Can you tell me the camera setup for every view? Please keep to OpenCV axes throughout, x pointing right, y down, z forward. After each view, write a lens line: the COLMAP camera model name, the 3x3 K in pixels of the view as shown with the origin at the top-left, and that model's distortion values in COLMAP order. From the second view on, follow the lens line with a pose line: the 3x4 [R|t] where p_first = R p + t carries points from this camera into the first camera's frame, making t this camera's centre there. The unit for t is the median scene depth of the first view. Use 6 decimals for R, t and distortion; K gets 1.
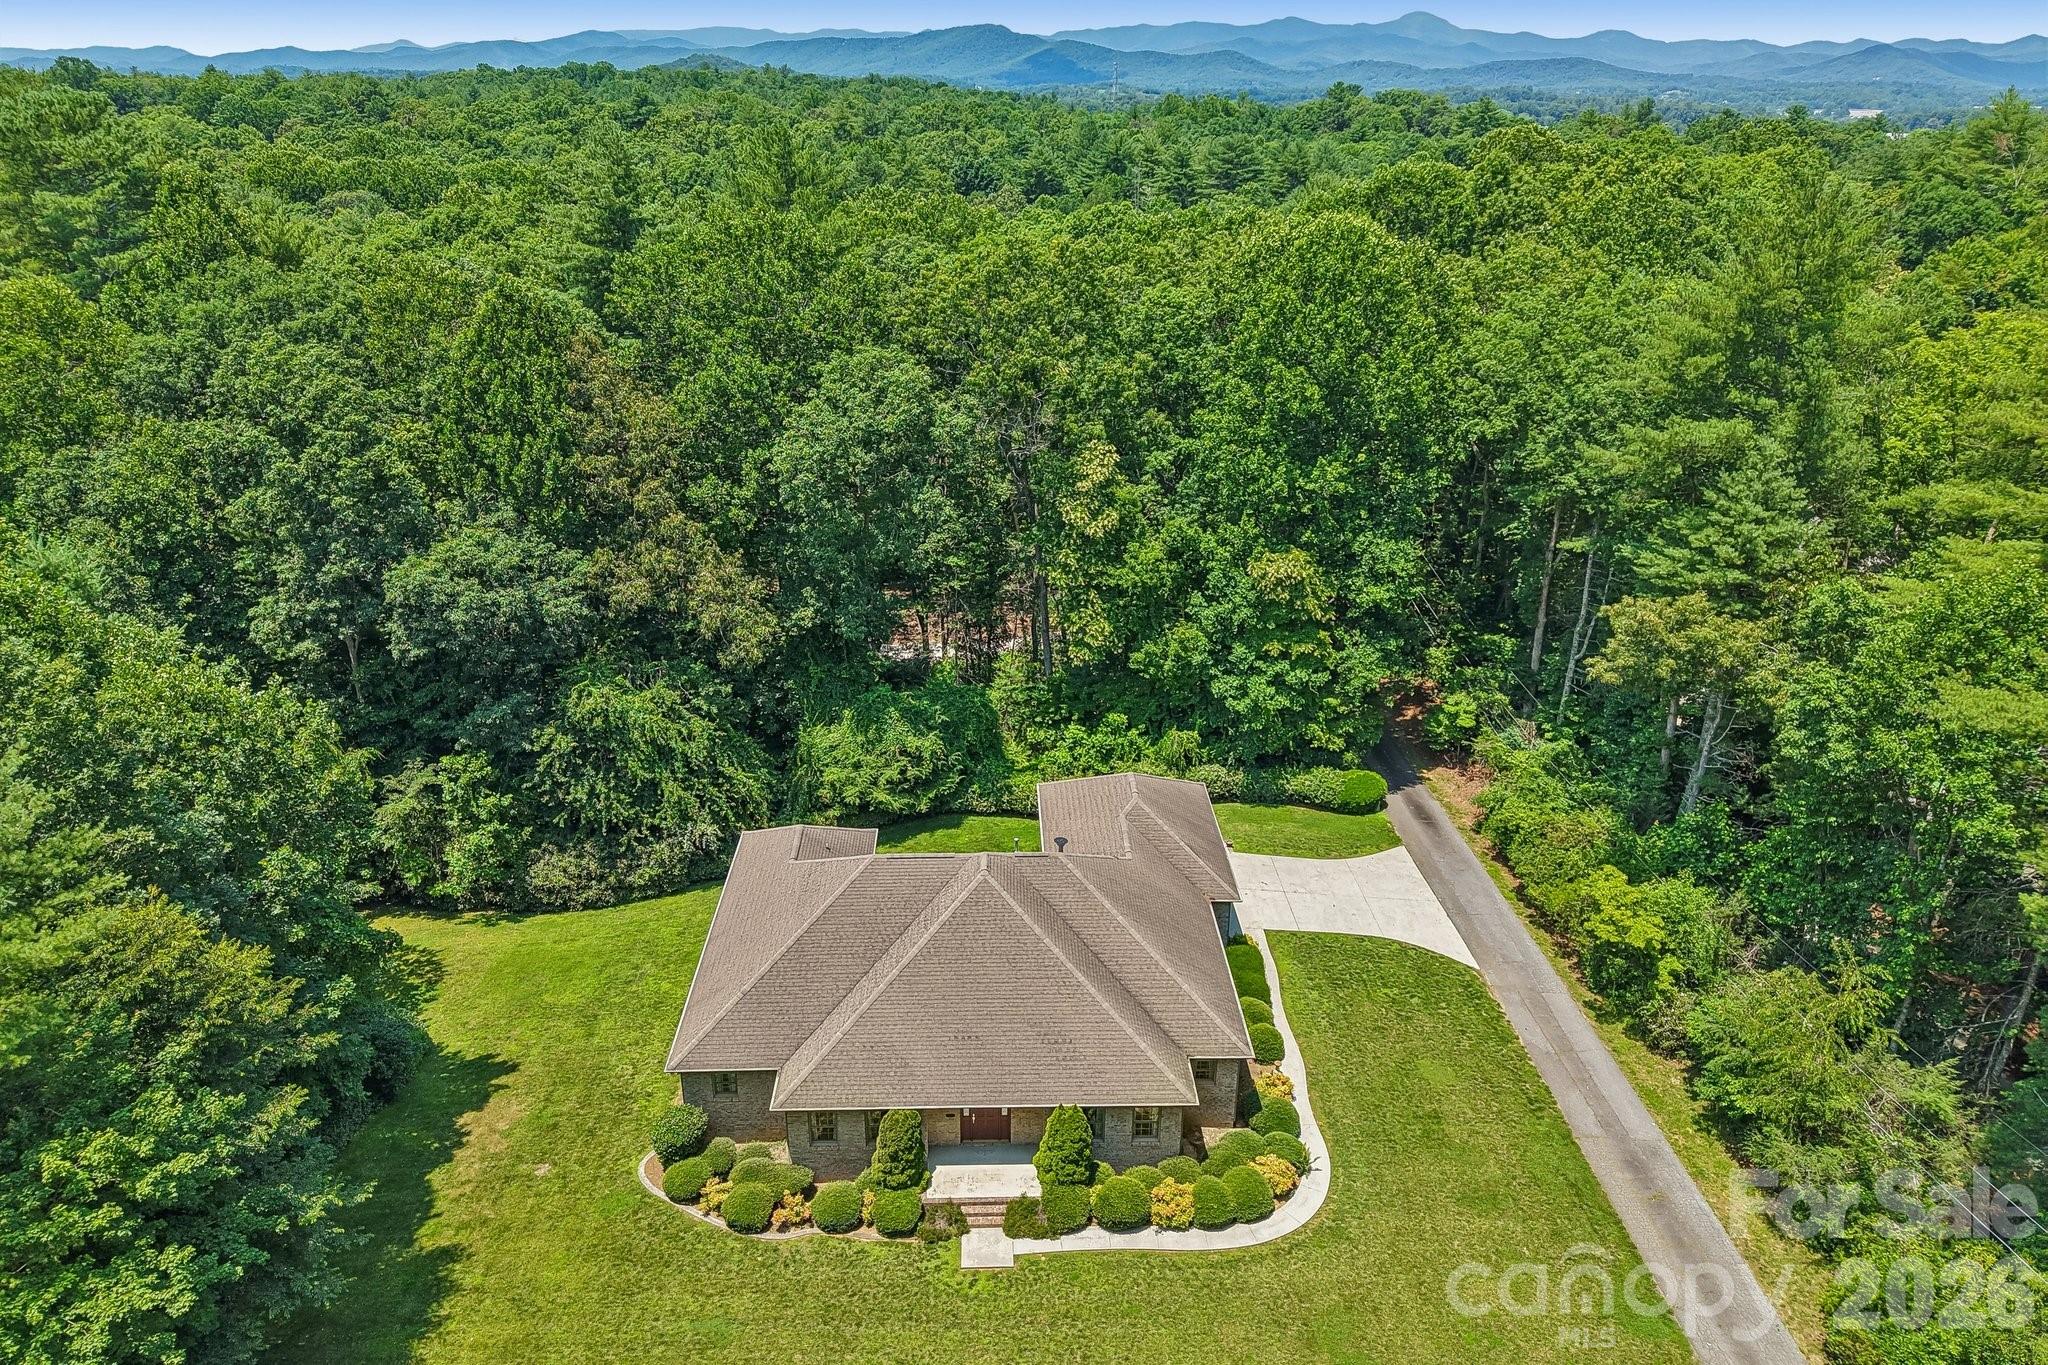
lens RADIAL K [[1364.8, 0, 1024.0], [0, 1364.8, 682.5], [0, 0, 1]] dist [0.065535, -0.067689]
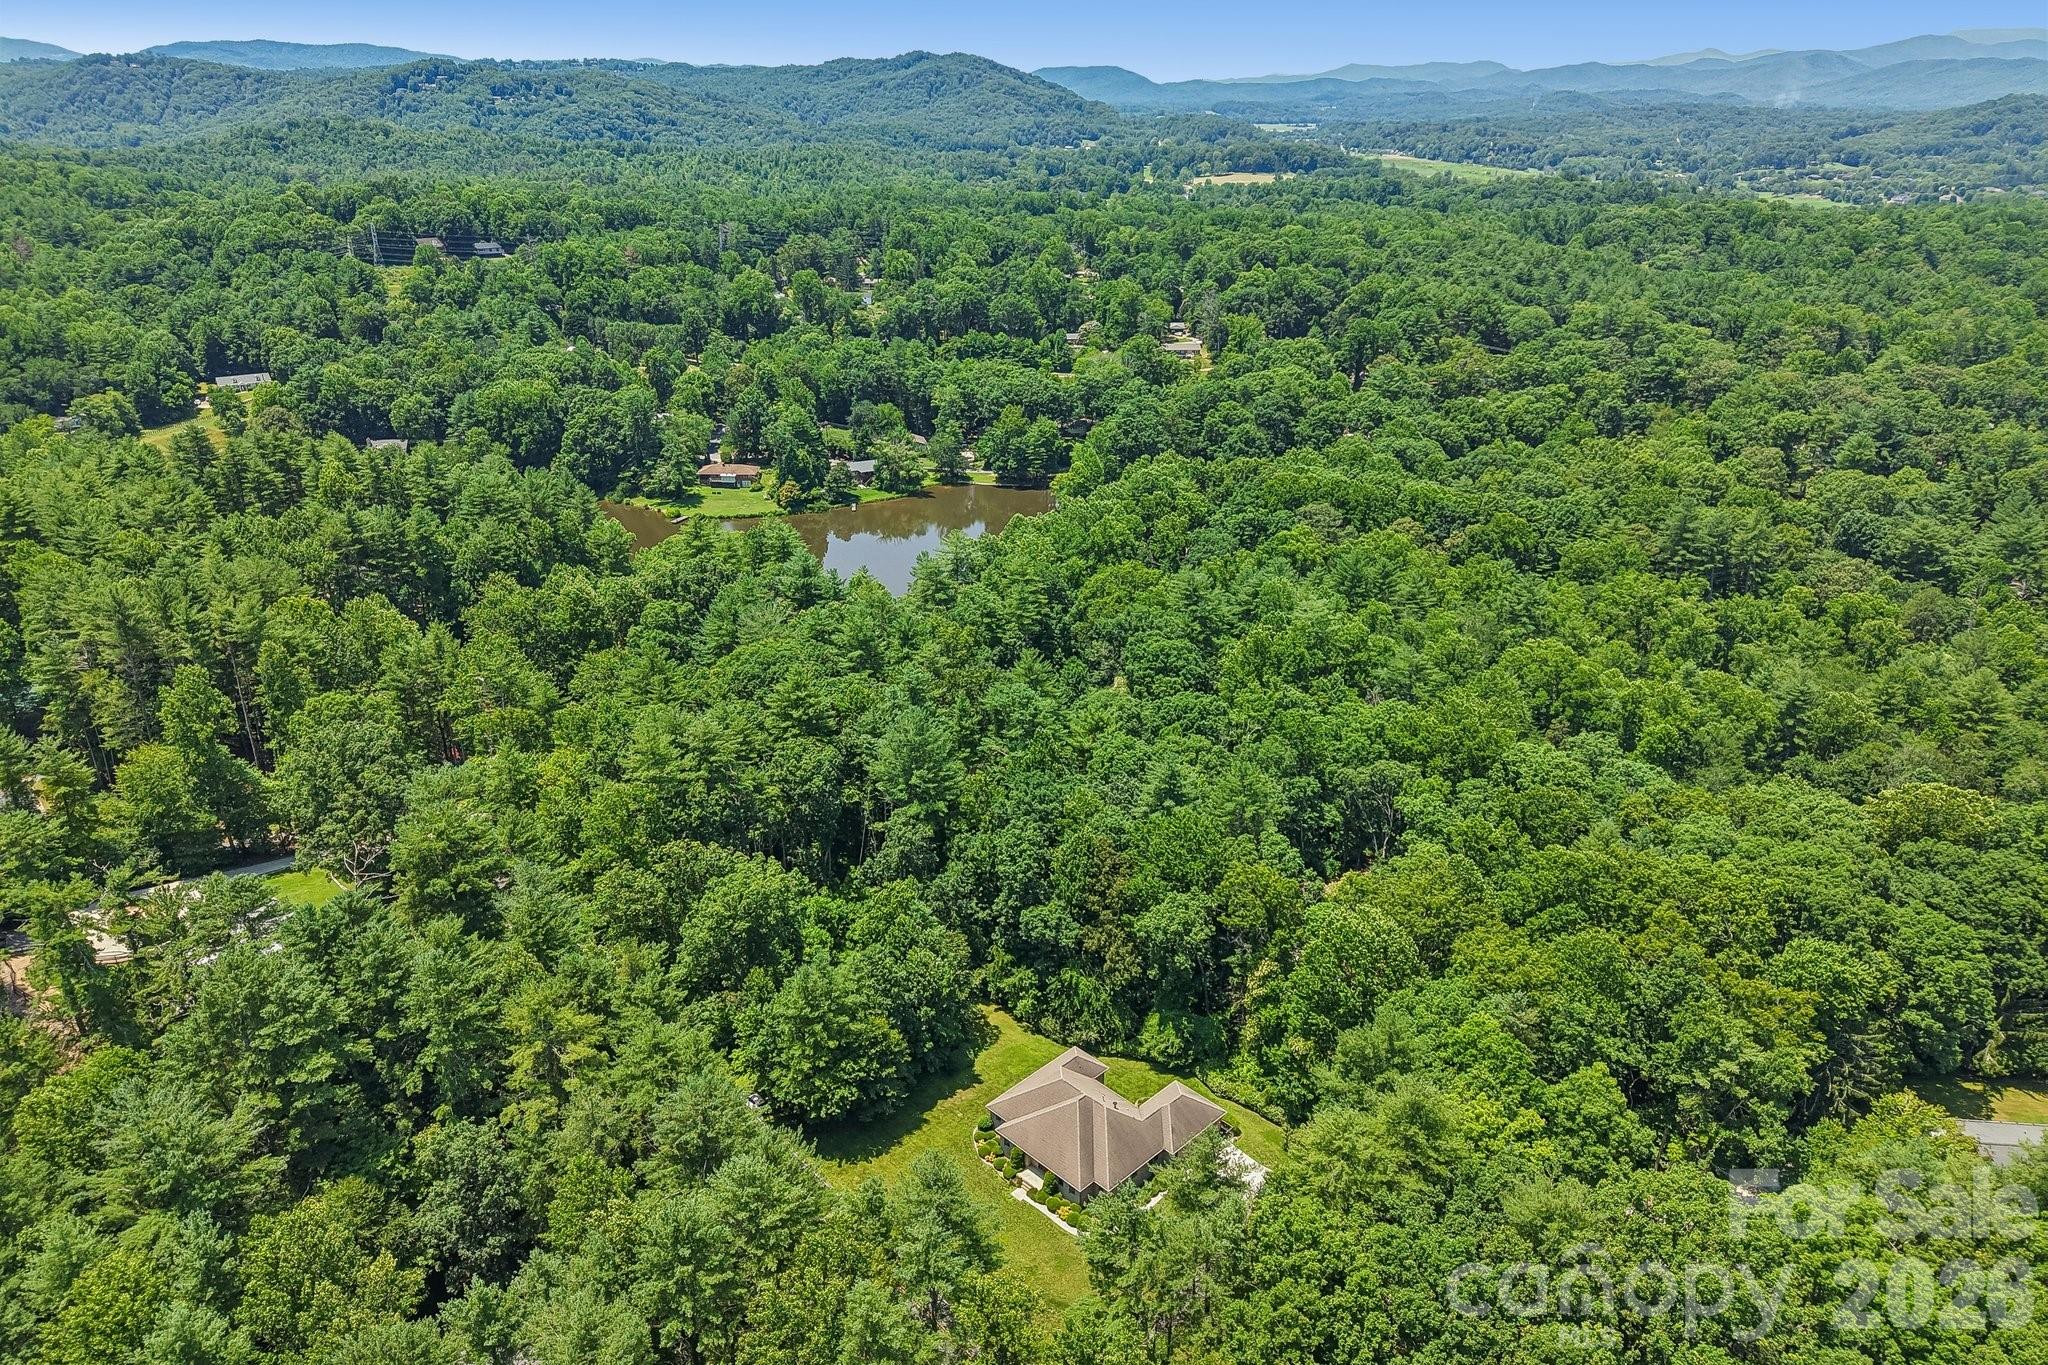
lens RADIAL K [[1364.8, 0, 1024.0], [0, 1364.8, 682.5], [0, 0, 1]] dist [0.065535, -0.067689]
pose [[0.686854, 0.287741, -0.667410, 1.321196], [-0.287796, 0.950908, 0.113785, -0.848493], [0.667387, 0.113924, 0.735946, -1.200385]]
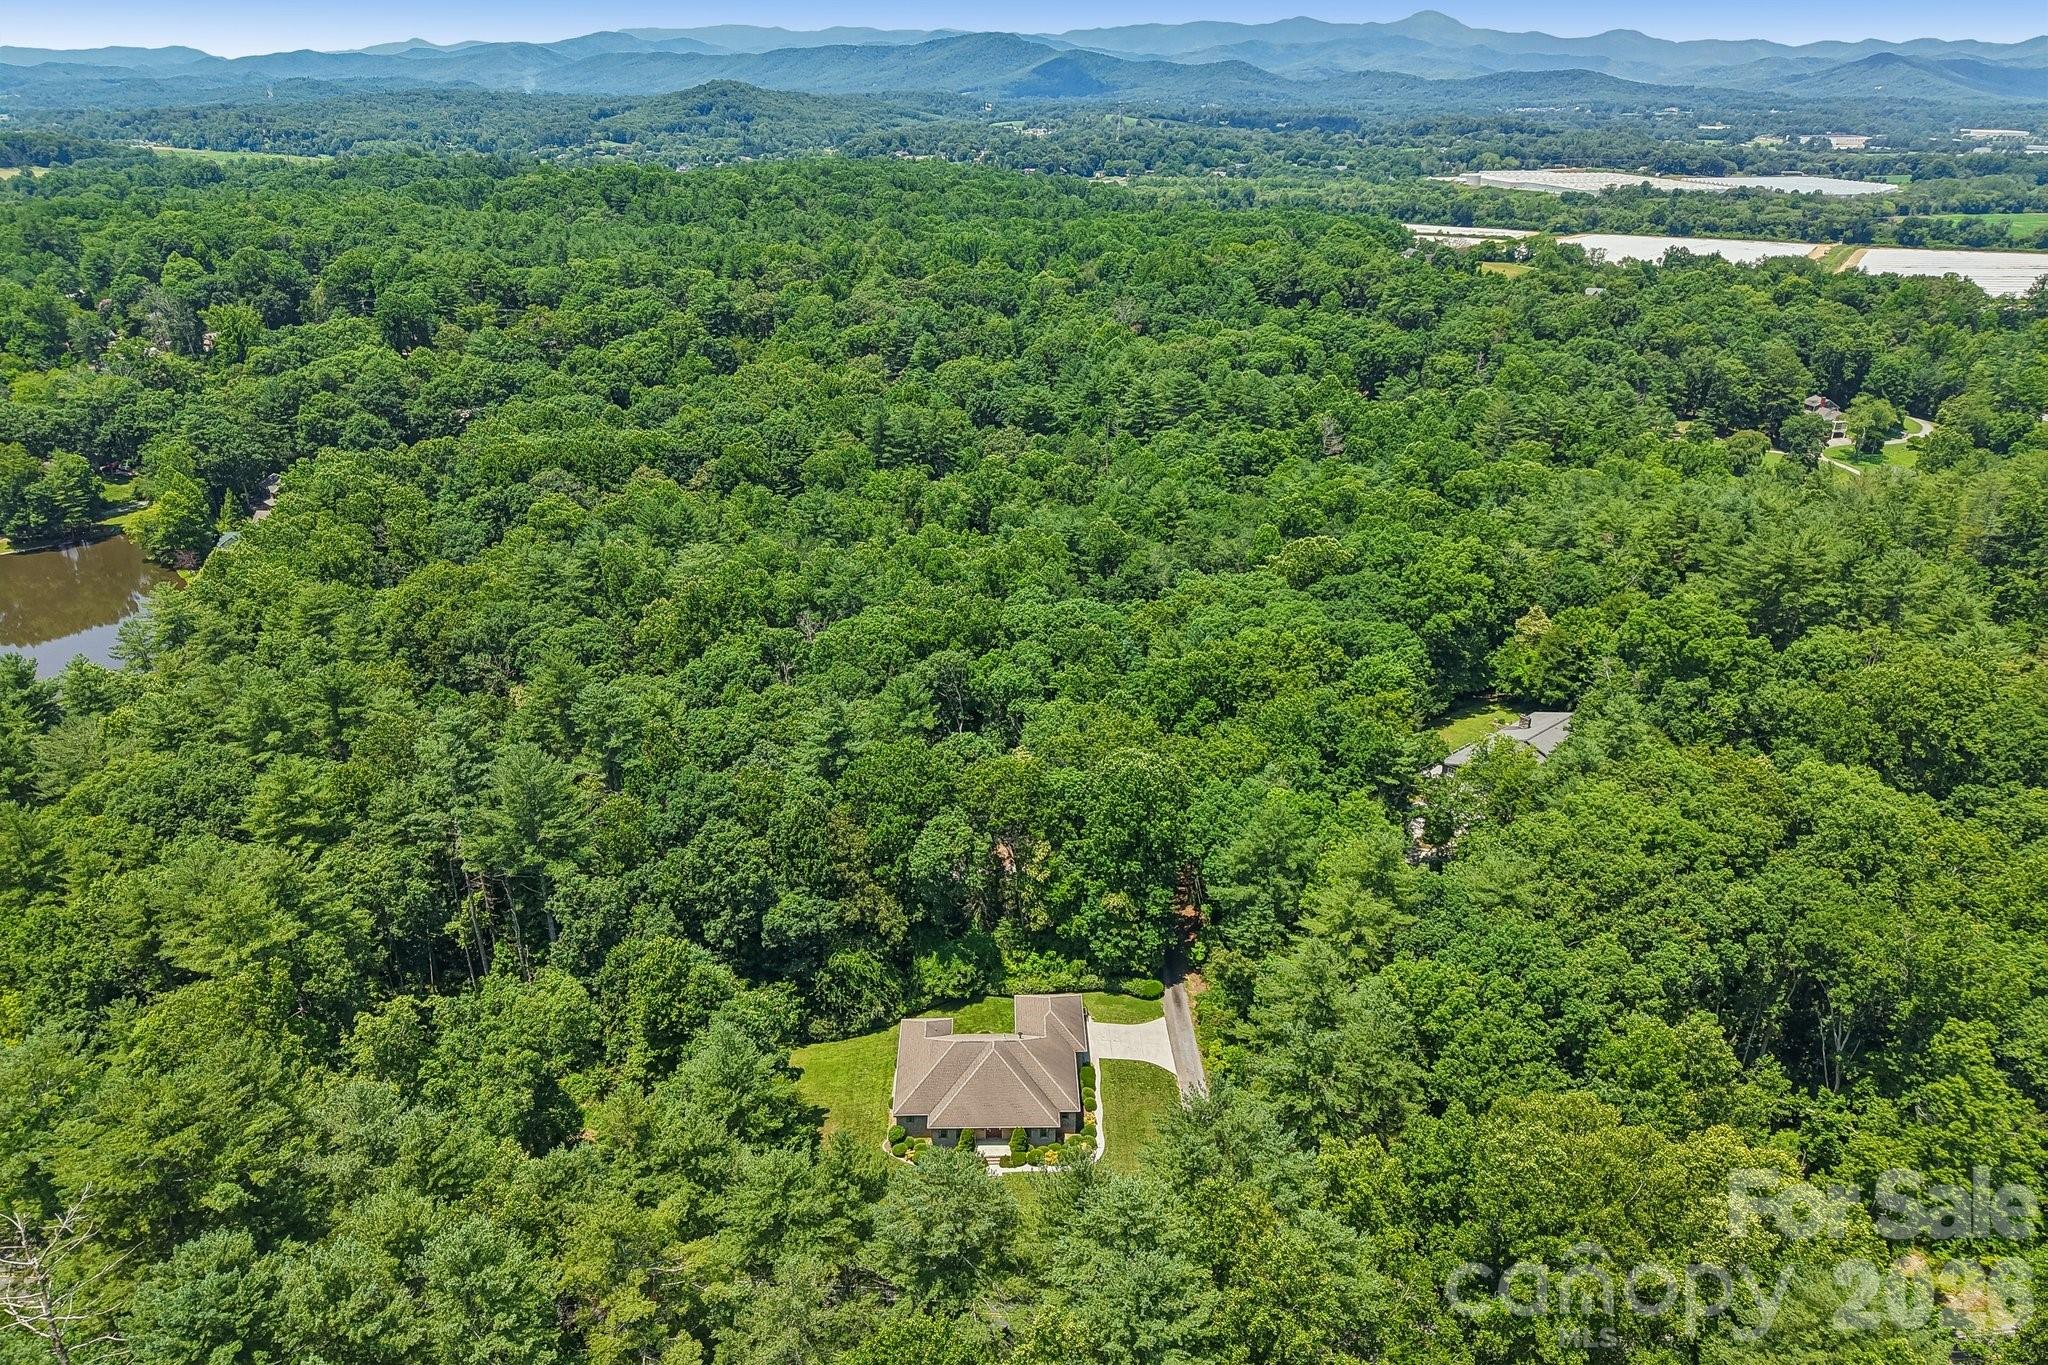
lens RADIAL K [[1364.8, 0, 1024.0], [0, 1364.8, 682.5], [0, 0, 1]] dist [0.065535, -0.067689]
pose [[0.999974, 0.001405, -0.007102, 0.042972], [-0.001364, 0.999982, 0.005792, -0.502159], [0.007110, -0.005783, 0.999958, -1.476243]]
